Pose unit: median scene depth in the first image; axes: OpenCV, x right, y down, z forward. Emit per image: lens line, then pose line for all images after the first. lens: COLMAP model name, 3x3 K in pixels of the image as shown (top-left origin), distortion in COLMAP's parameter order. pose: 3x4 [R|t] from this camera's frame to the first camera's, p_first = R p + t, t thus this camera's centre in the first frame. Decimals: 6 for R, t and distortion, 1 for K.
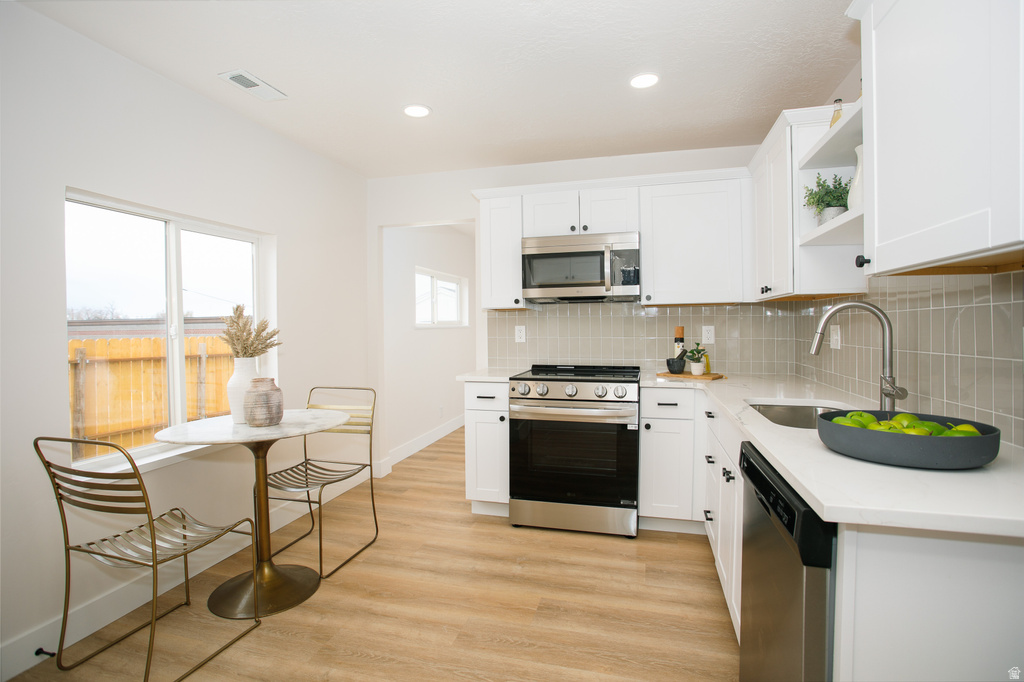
lens RADIAL K [[541.2, 0, 512.0], [0, 541.2, 341.0], [0, 0, 1]] dist [-0.094579, 0.072164]
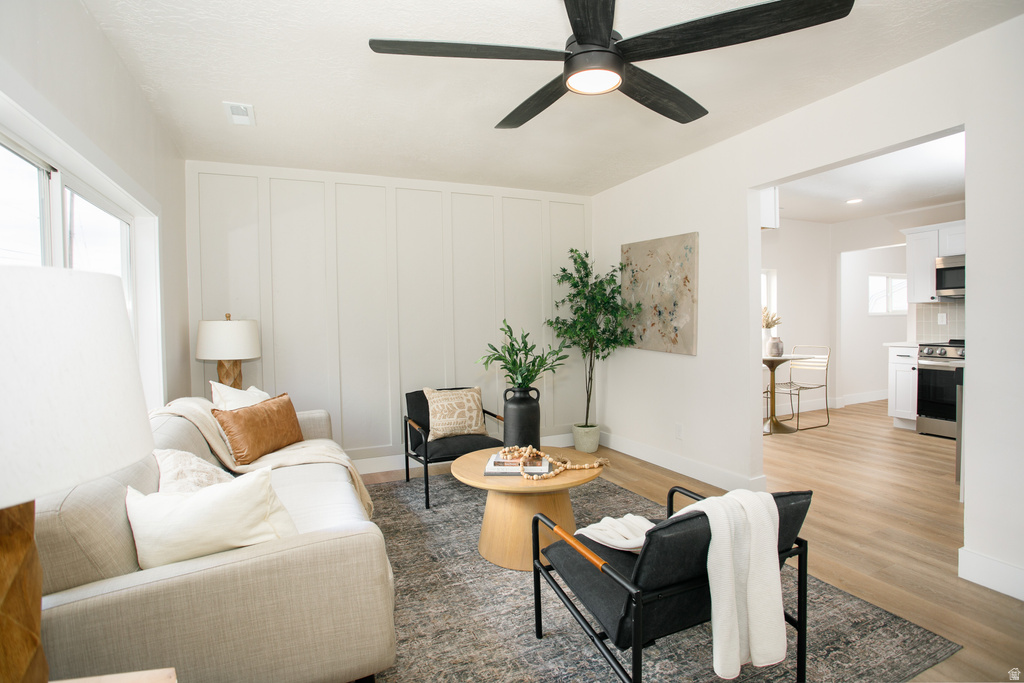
lens RADIAL K [[541.2, 0, 512.0], [0, 541.2, 341.5], [0, 0, 1]] dist [-0.094579, 0.072164]
pose [[0.670176, 0.018453, -0.741972, 0.360238], [-0.007431, 0.999808, 0.018153, 0.039177], [0.742165, -0.006652, 0.670185, -1.043623]]
